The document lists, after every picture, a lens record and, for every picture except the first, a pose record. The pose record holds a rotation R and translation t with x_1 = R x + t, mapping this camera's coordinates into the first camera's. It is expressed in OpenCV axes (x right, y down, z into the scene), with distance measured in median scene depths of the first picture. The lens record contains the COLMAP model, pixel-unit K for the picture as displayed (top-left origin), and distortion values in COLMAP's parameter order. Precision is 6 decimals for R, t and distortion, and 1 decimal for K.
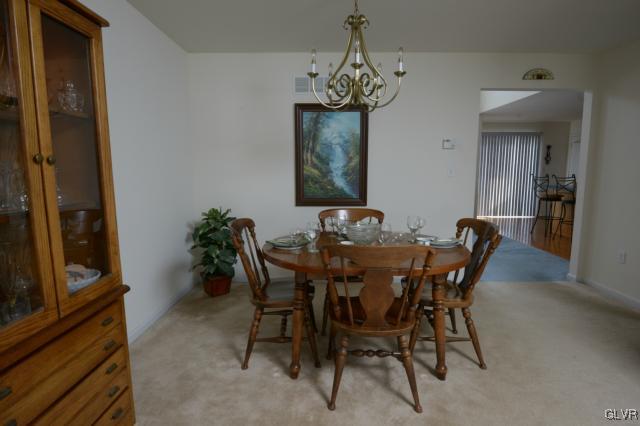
lens RADIAL K [[337.0, 0, 320.0], [0, 337.0, 213.0], [0, 0, 1]] dist [0.002031, 0.000336]
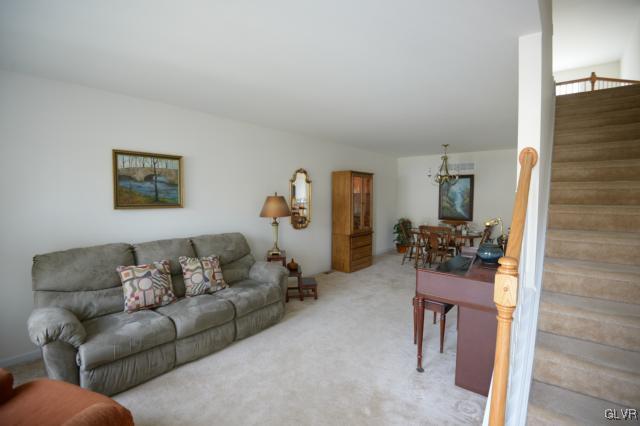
lens RADIAL K [[296.1, 0, 320.0], [0, 296.1, 213.0], [0, 0, 1]] dist [-0.000893, -0.028265]
pose [[0.789927, 0.037965, -0.612024, 0.525101], [-0.094308, 0.993729, -0.060077, 0.130918], [0.605905, 0.105175, 0.788554, -1.071060]]
